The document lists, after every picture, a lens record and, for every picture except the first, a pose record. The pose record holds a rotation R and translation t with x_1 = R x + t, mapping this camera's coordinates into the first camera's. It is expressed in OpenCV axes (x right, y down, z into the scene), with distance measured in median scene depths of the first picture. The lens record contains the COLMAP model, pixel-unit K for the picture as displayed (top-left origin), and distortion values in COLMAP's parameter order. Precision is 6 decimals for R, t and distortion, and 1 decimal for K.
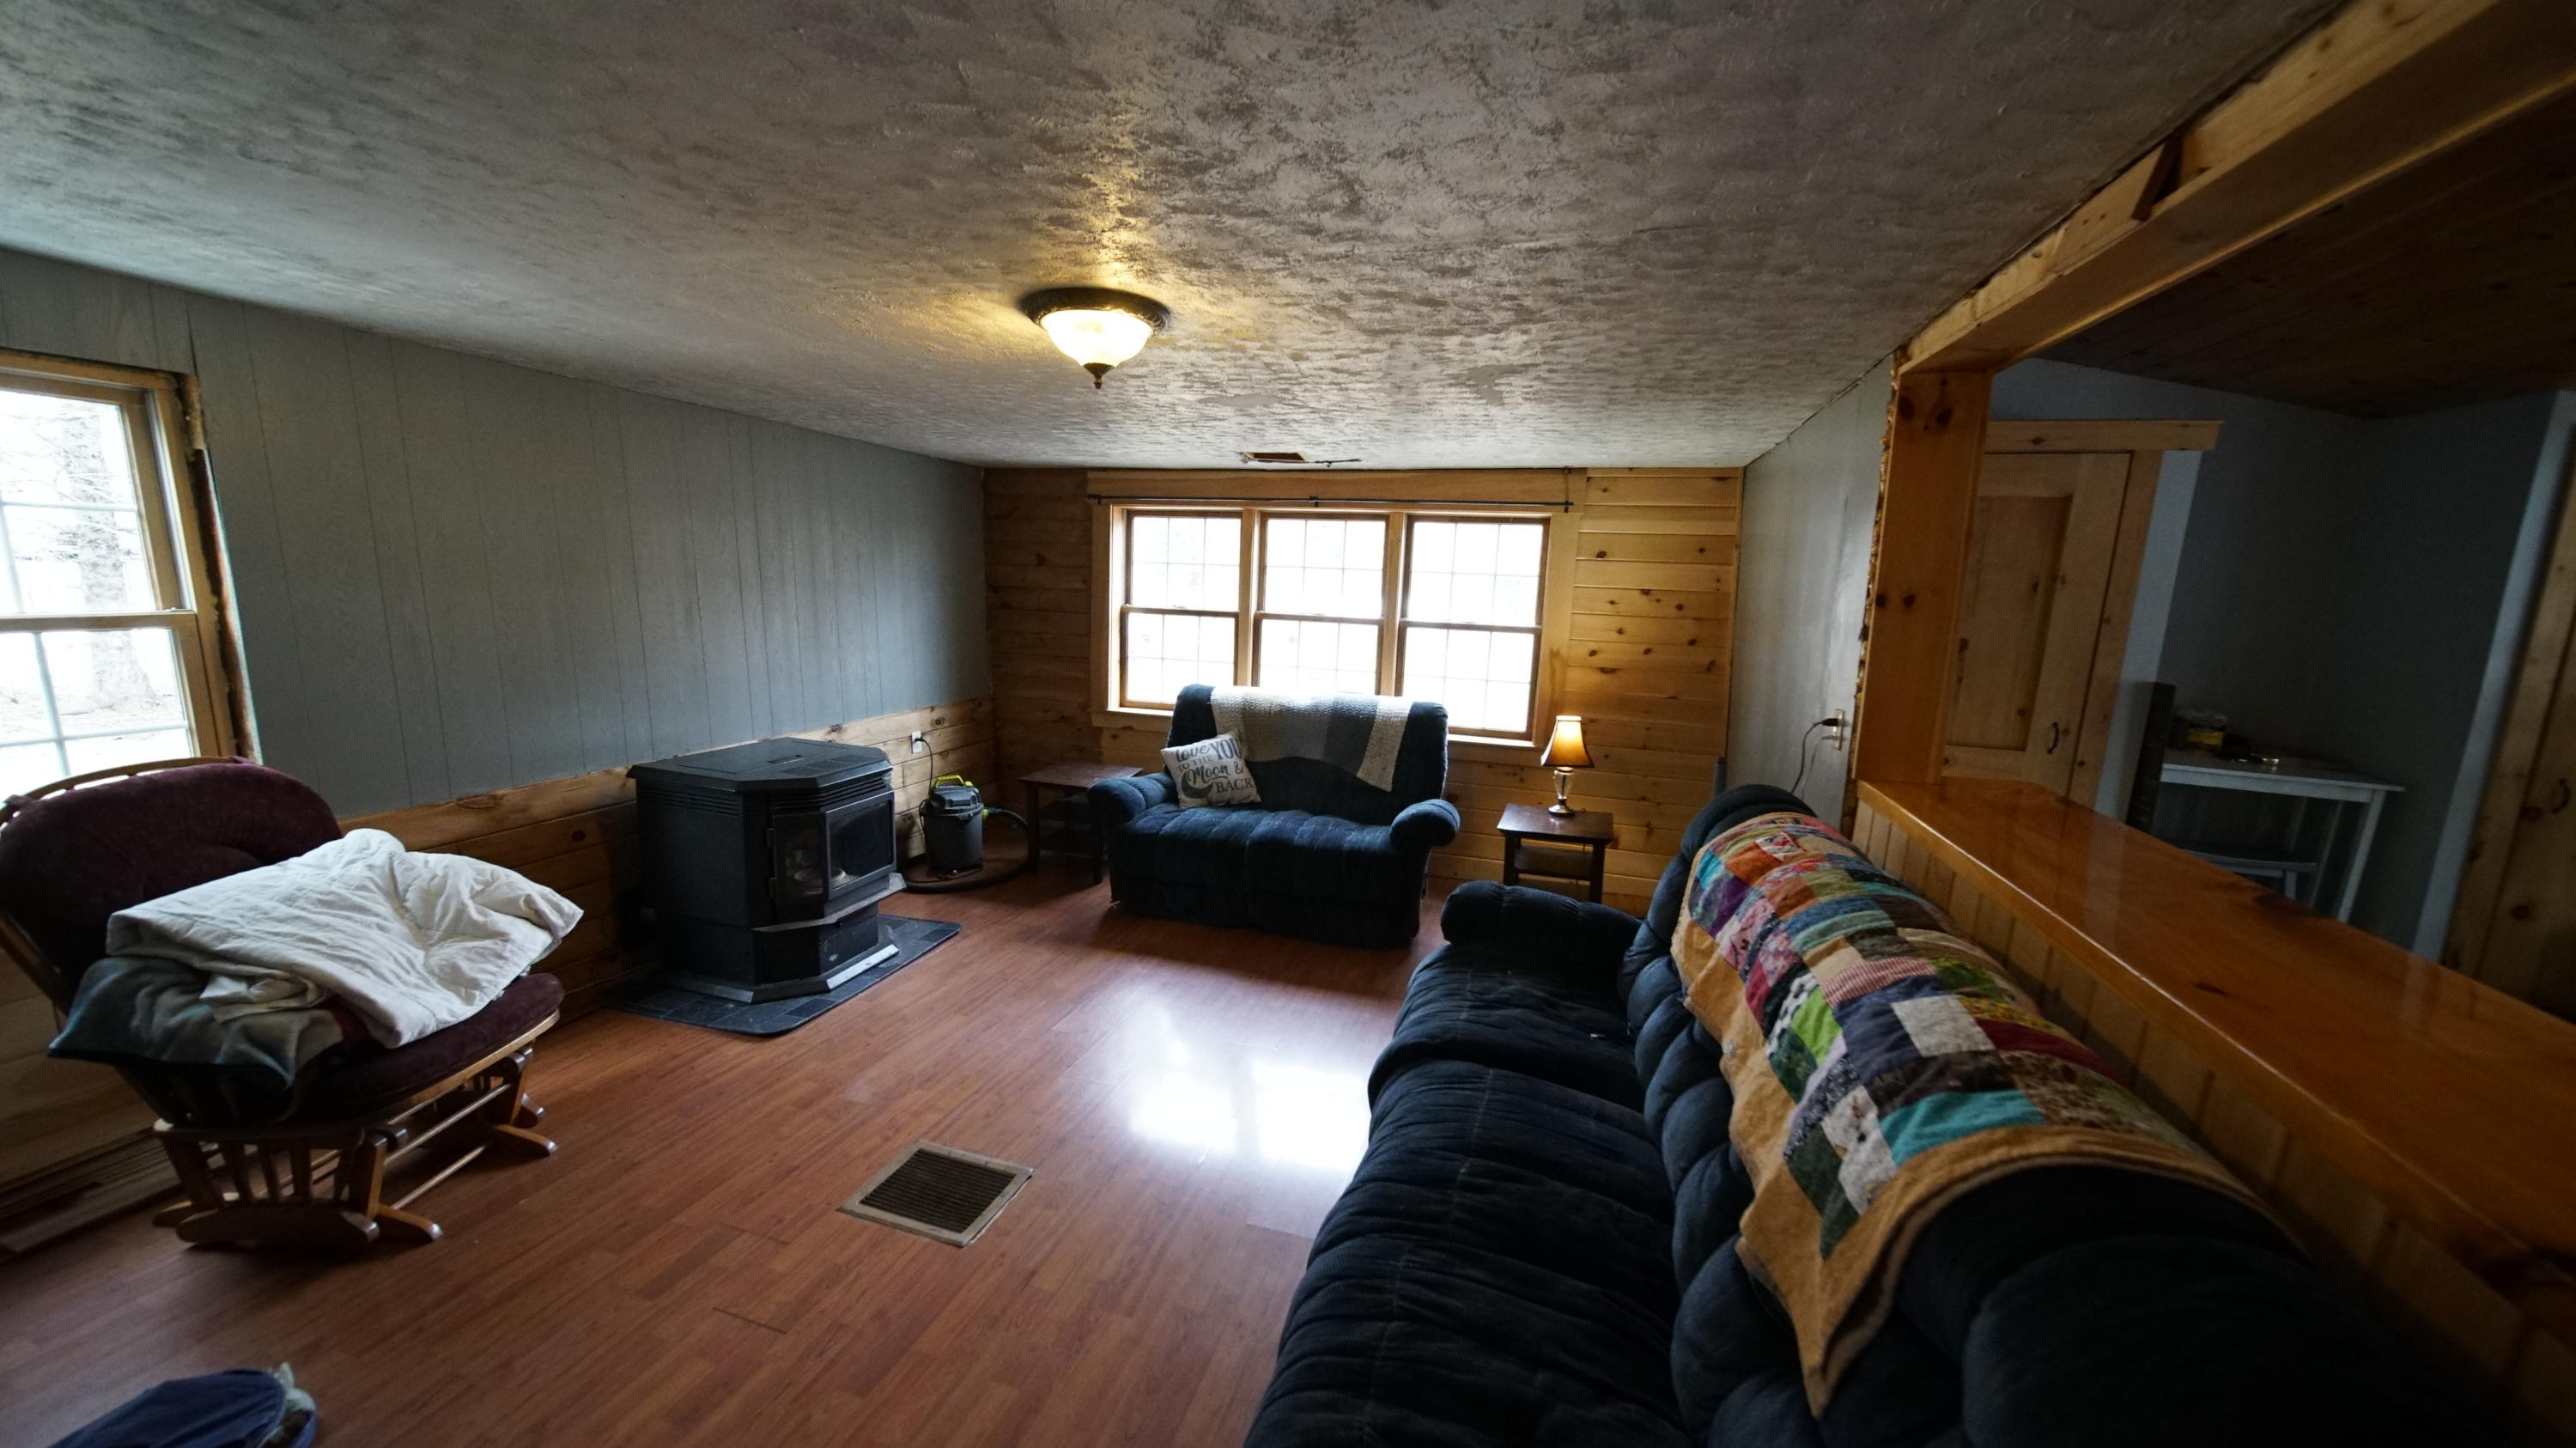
lens RADIAL K [[899.8, 0, 1287.4], [0, 899.8, 727.5], [0, 0, 1]] dist [-0.000329, -0.001219]
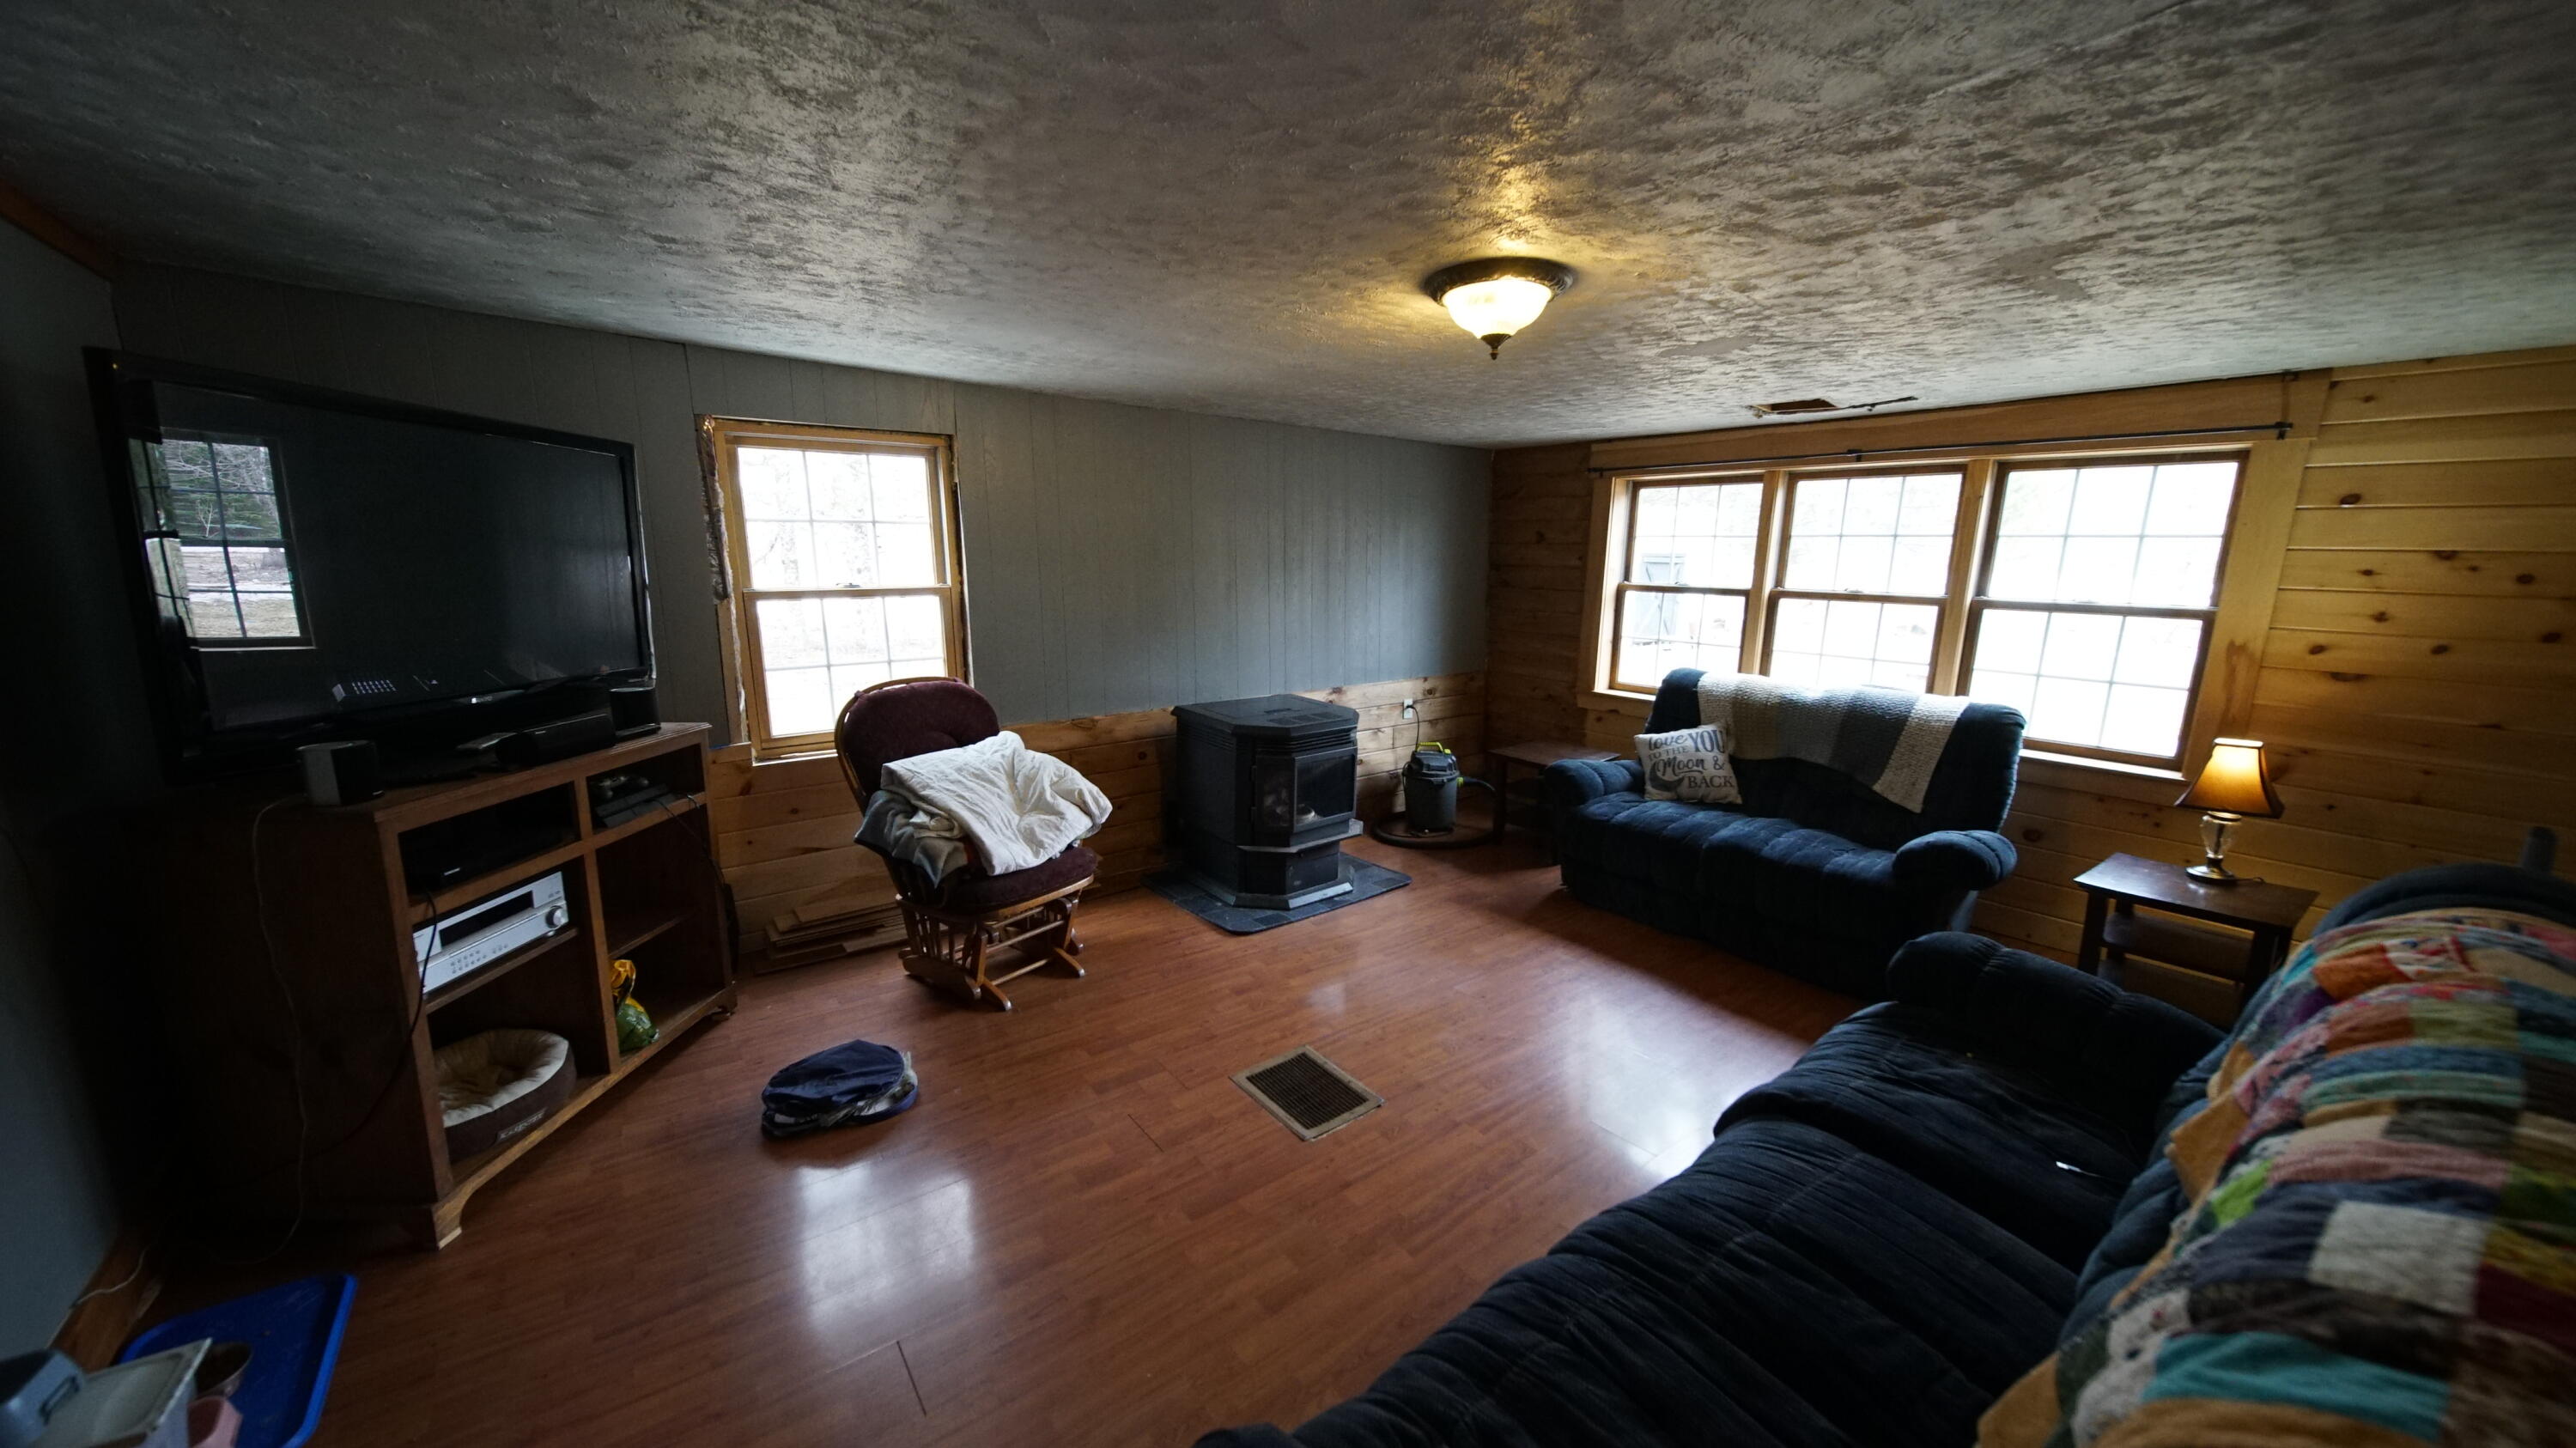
lens RADIAL K [[899.8, 0, 1287.4], [0, 899.8, 727.9], [0, 0, 1]] dist [-0.000329, -0.001219]
pose [[0.814279, 0.086643, -0.573970, 0.201139], [-0.076324, 0.996194, 0.042101, 0.008857], [0.575434, 0.009525, 0.817793, 0.044819]]
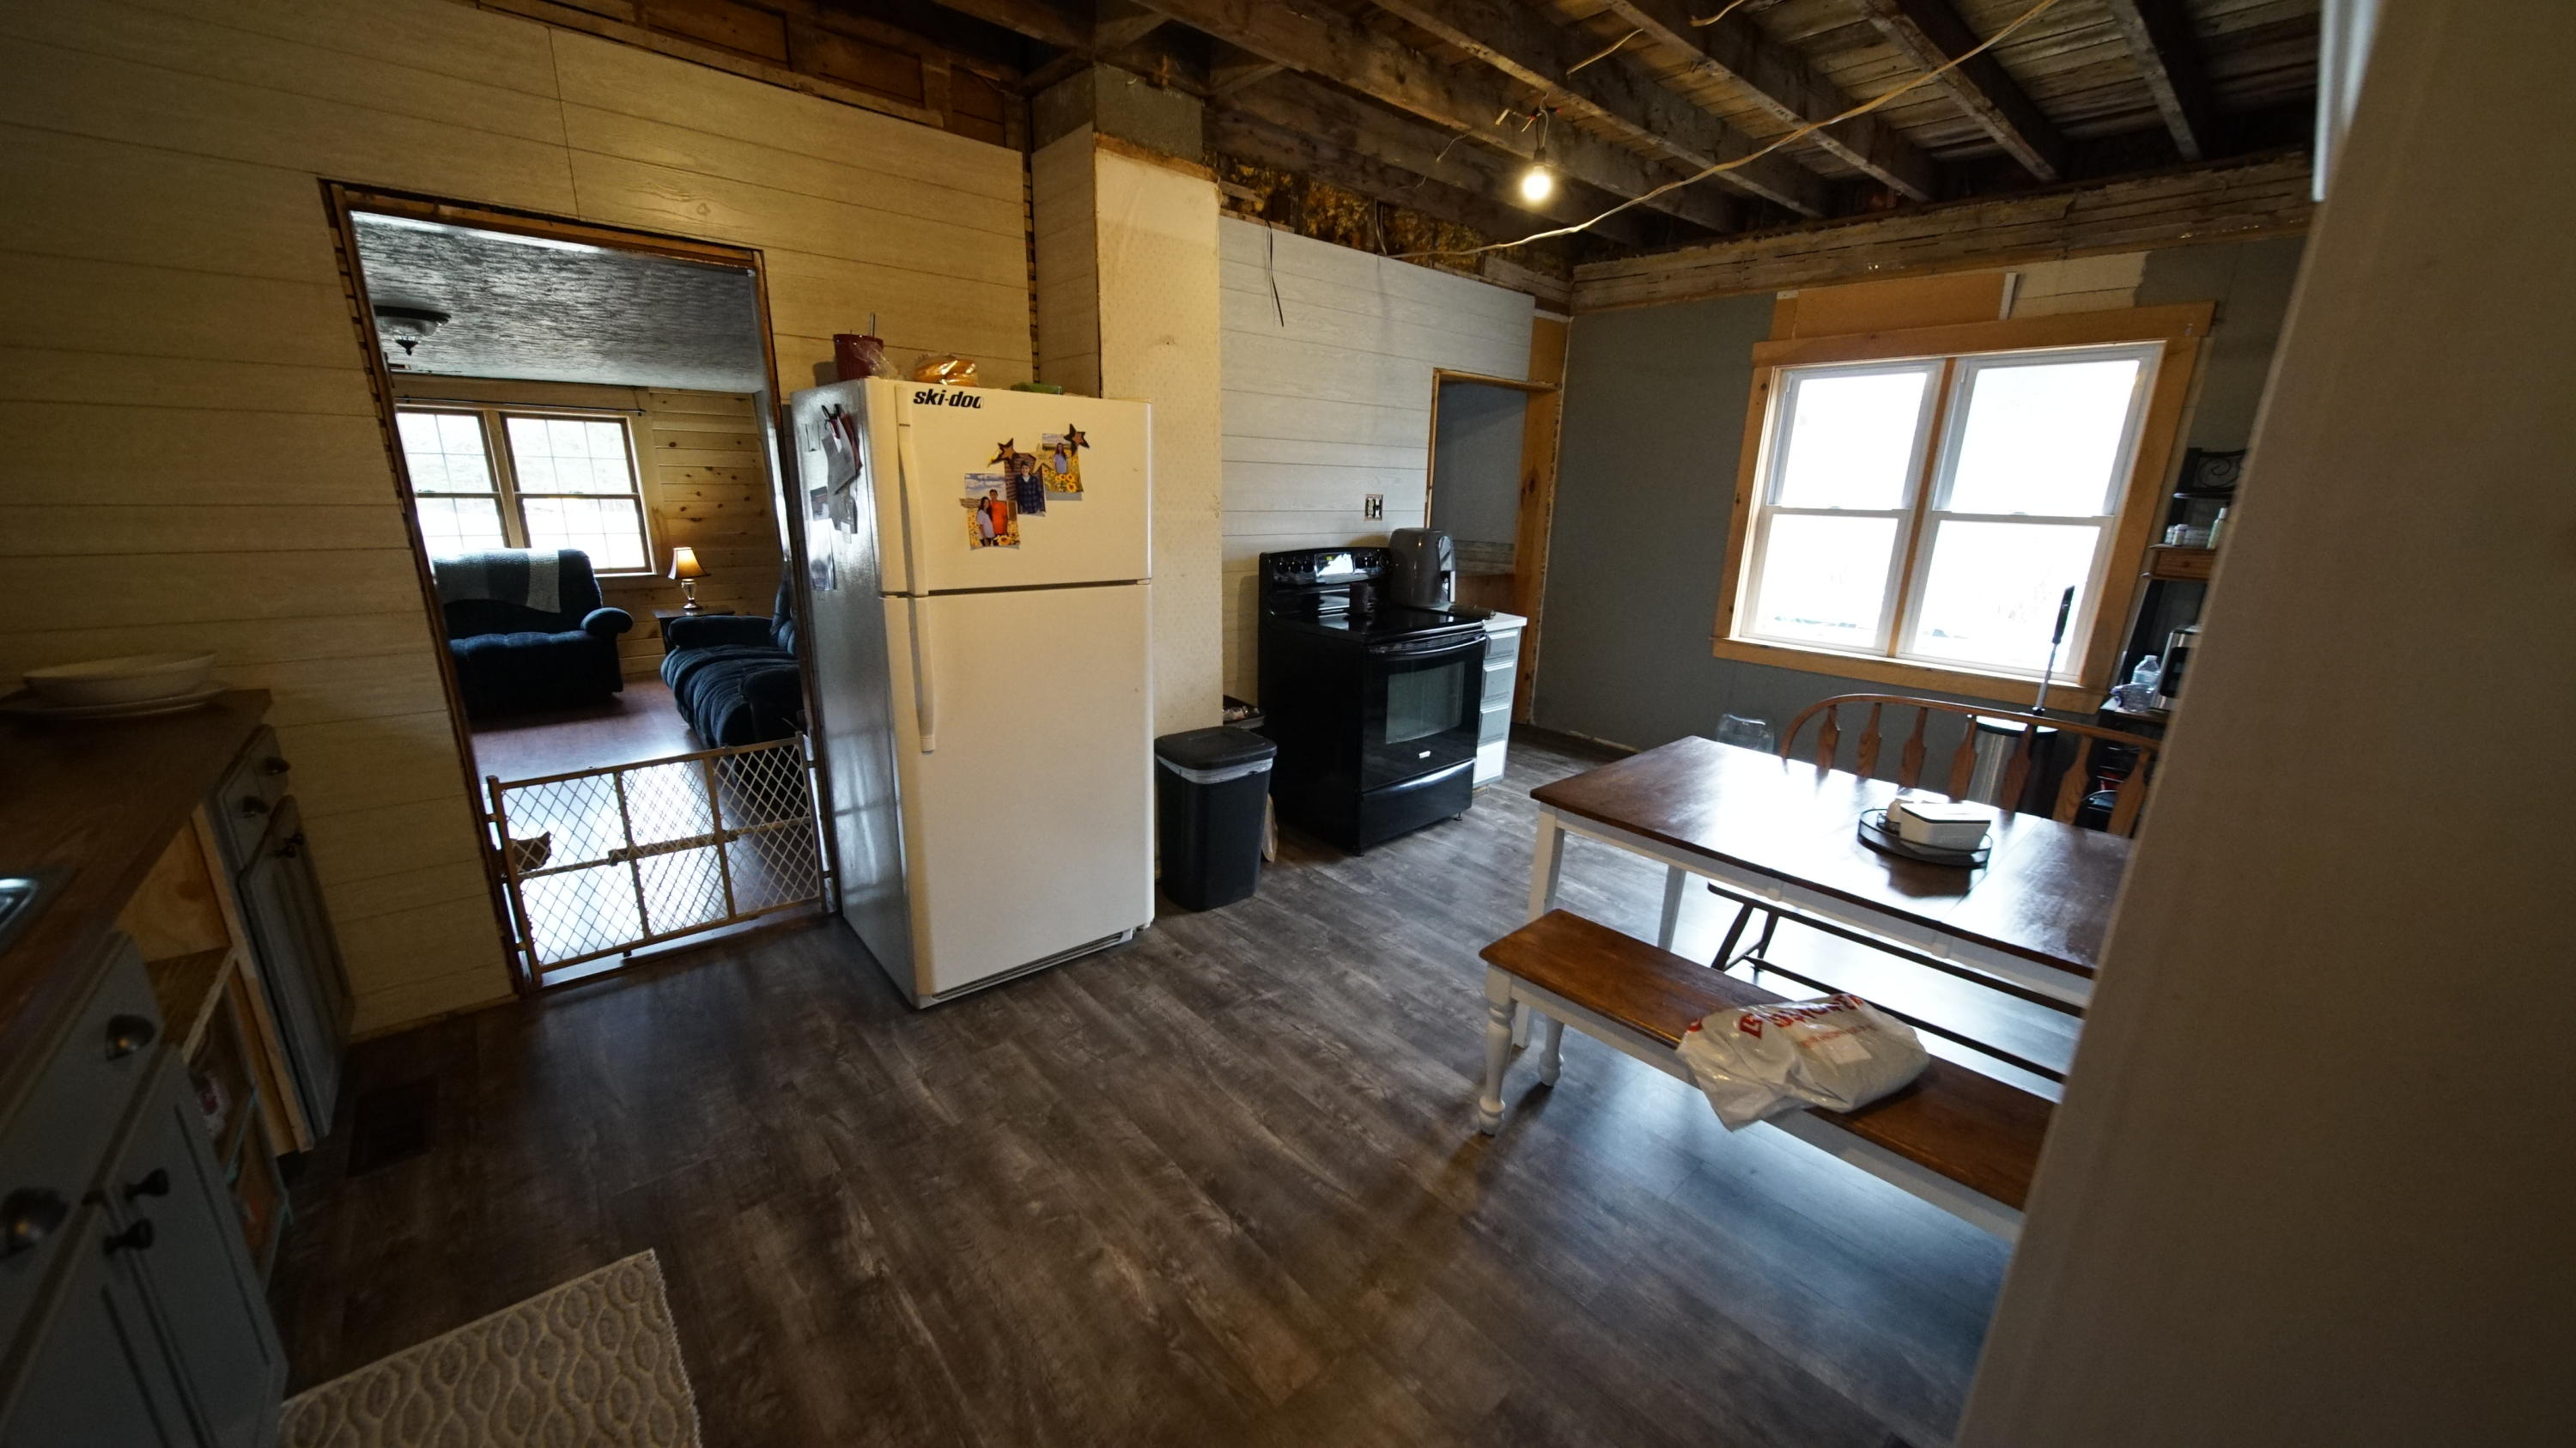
lens RADIAL K [[899.8, 0, 1291.4], [0, 899.8, 724.6], [0, 0, 1]] dist [-0.000329, -0.001219]
pose [[0.536468, -0.242350, 0.808374, -0.854892], [0.144102, 0.970118, 0.195209, 0.244570], [-0.831527, 0.011766, 0.555360, -1.423332]]
